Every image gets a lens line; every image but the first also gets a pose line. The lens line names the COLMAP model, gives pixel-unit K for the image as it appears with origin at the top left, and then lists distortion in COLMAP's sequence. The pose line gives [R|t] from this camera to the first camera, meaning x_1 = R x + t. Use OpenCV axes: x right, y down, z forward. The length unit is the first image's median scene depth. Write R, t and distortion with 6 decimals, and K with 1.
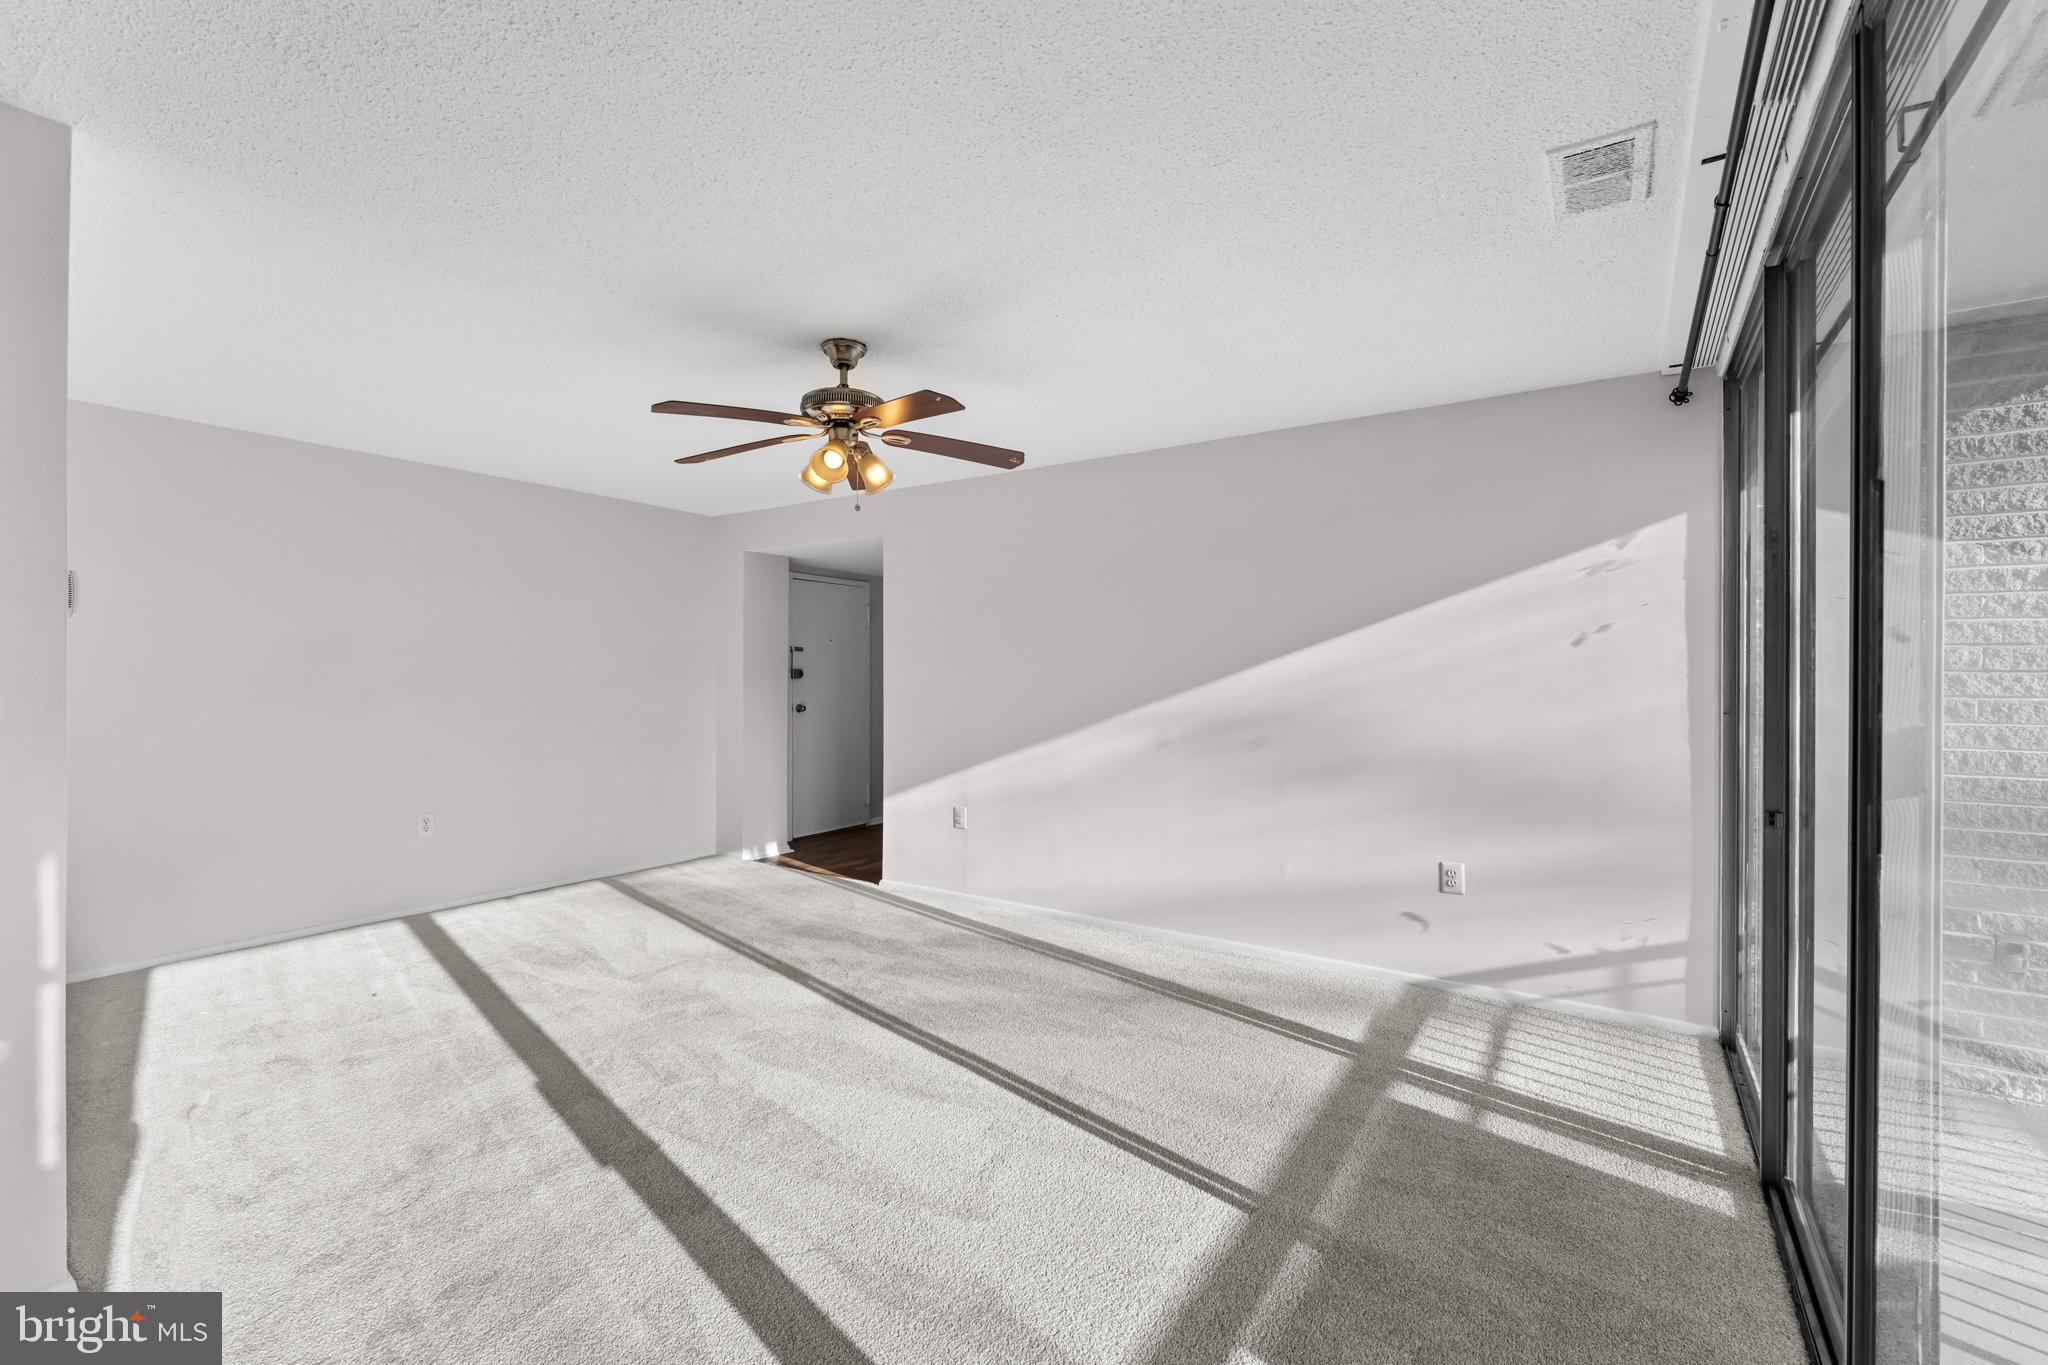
lens RADIAL K [[871.8, 0, 1030.2], [0, 871.8, 685.4], [0, 0, 1]] dist [-0.005210, 0.001281]
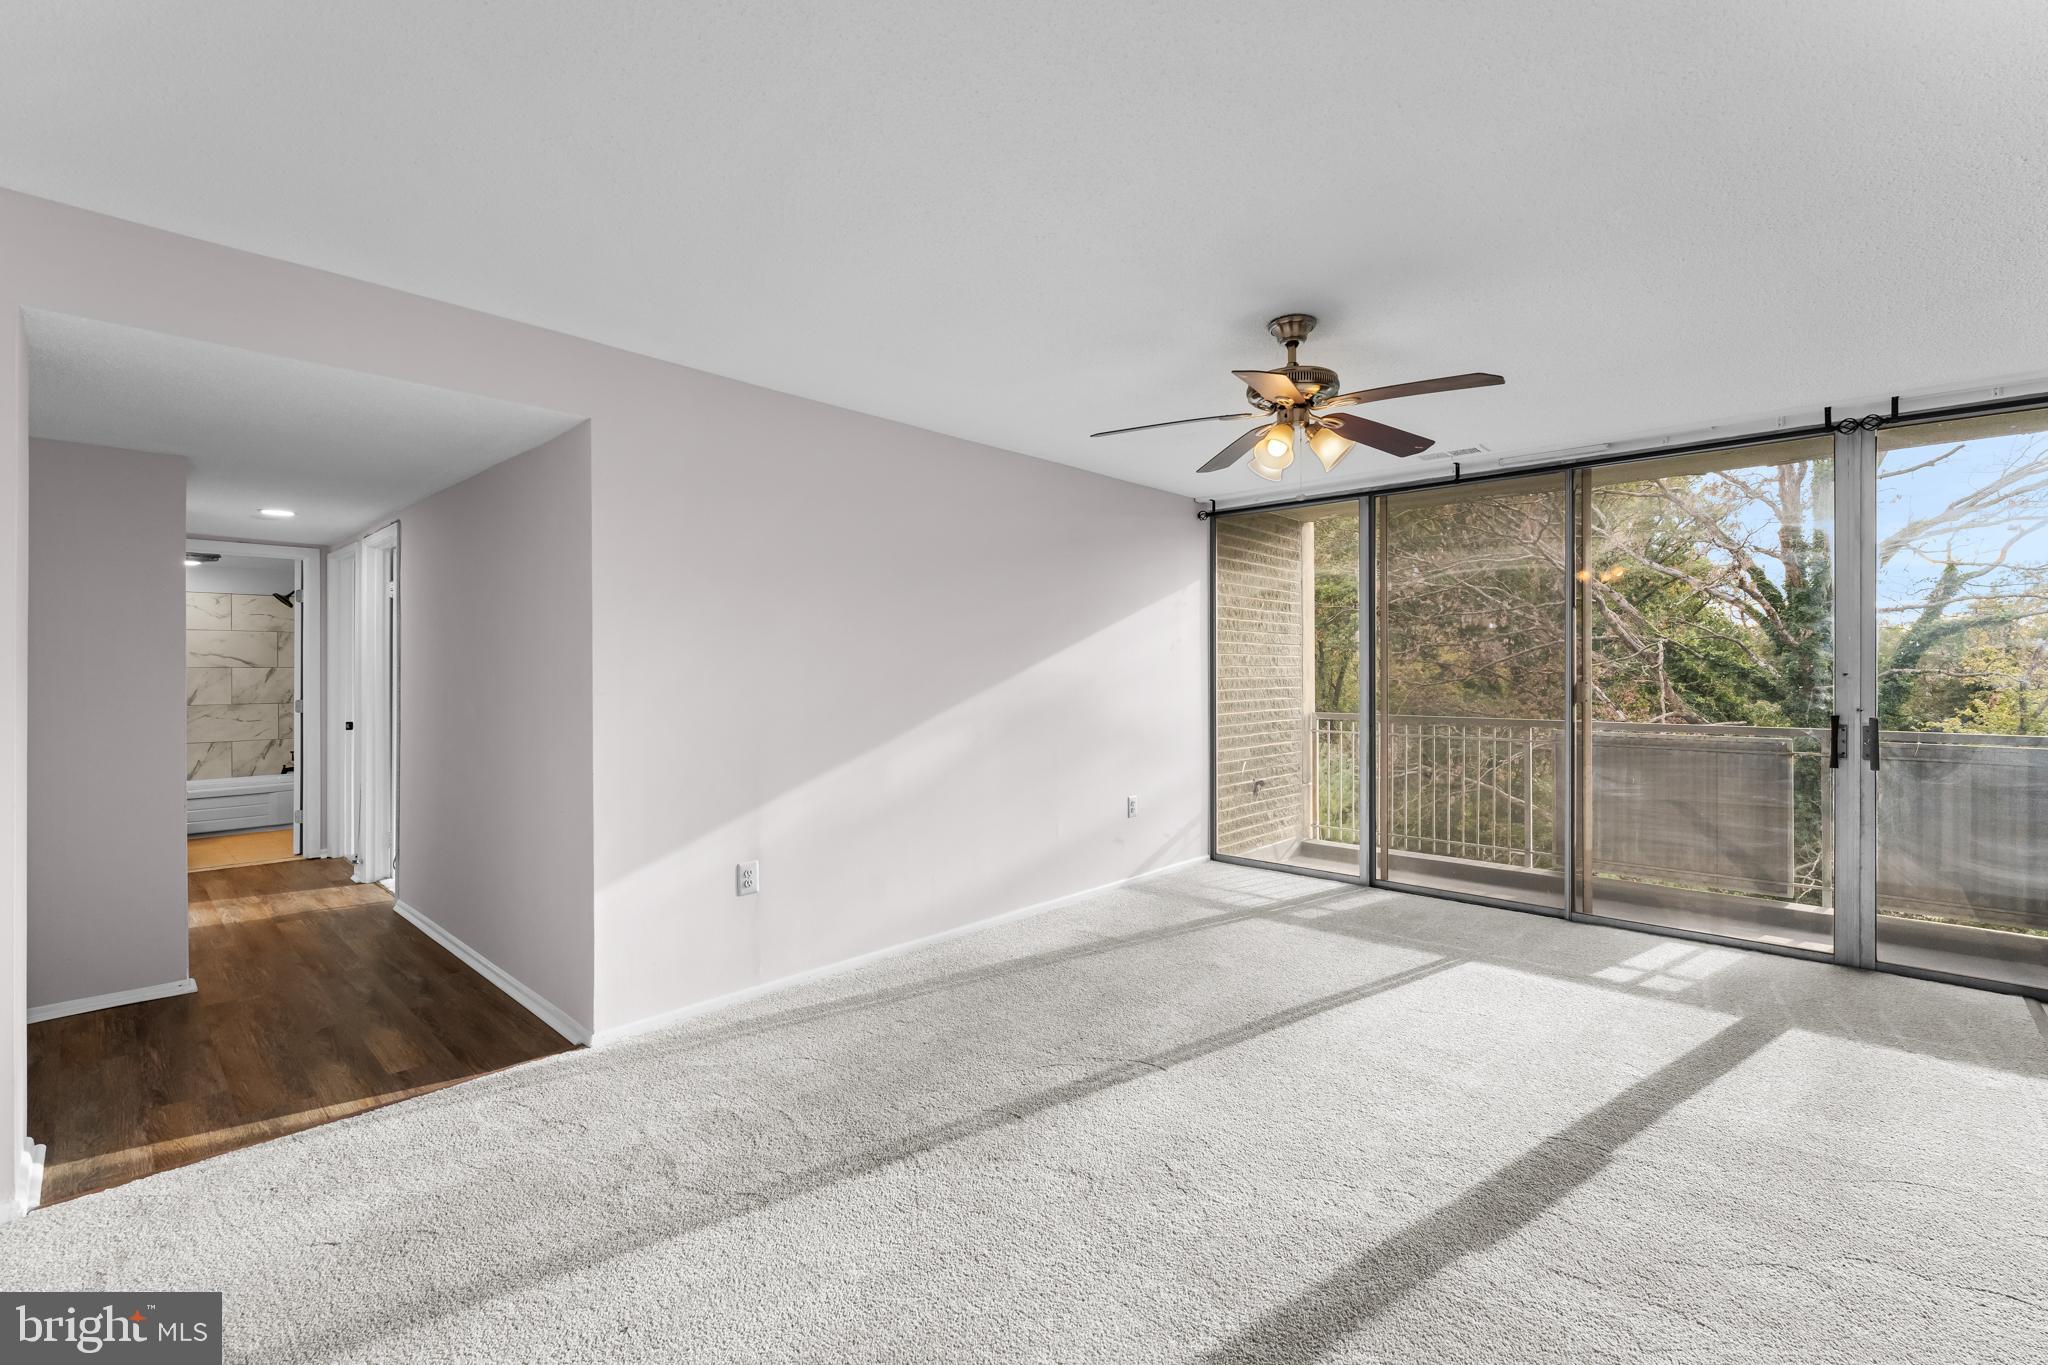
lens RADIAL K [[871.8, 0, 1012.3], [0, 871.8, 676.5], [0, 0, 1]] dist [-0.005210, 0.001281]
pose [[0.169004, -0.014907, 0.985503, -0.707539], [0.005884, 0.999883, 0.014115, -0.014911], [-0.985598, 0.003413, 0.169072, 0.669169]]
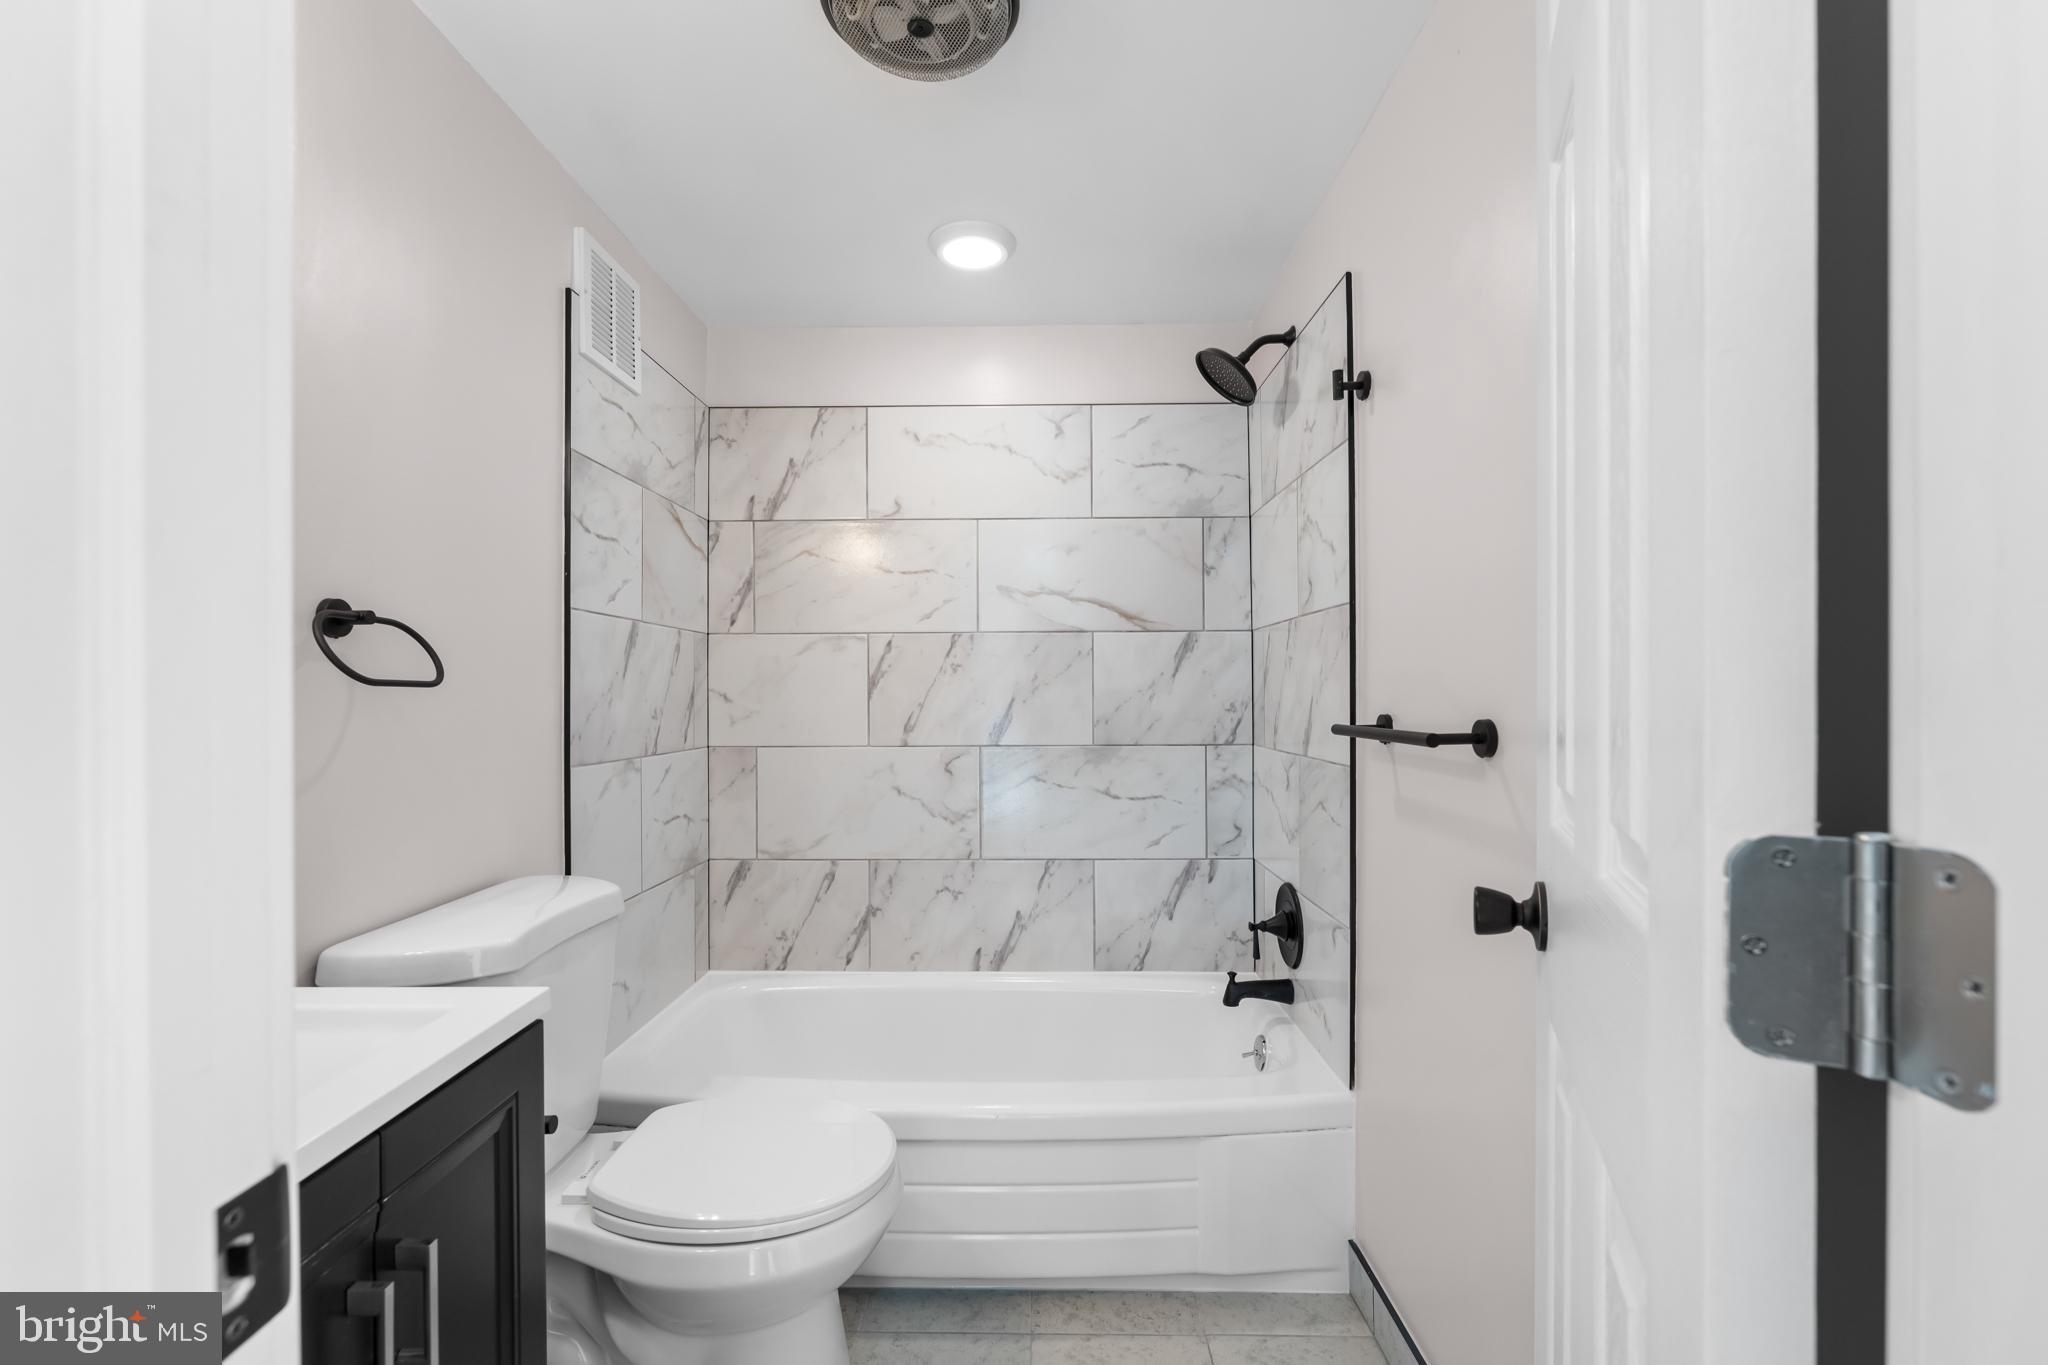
lens RADIAL K [[871.8, 0, 1021.8], [0, 871.8, 670.4], [0, 0, 1]] dist [-0.005210, 0.001281]
pose [[0.848575, -0.015280, 0.528854, 0.212679], [0.015793, 0.999869, 0.003547, 0.001882], [-0.528839, 0.005343, 0.848706, 1.810923]]
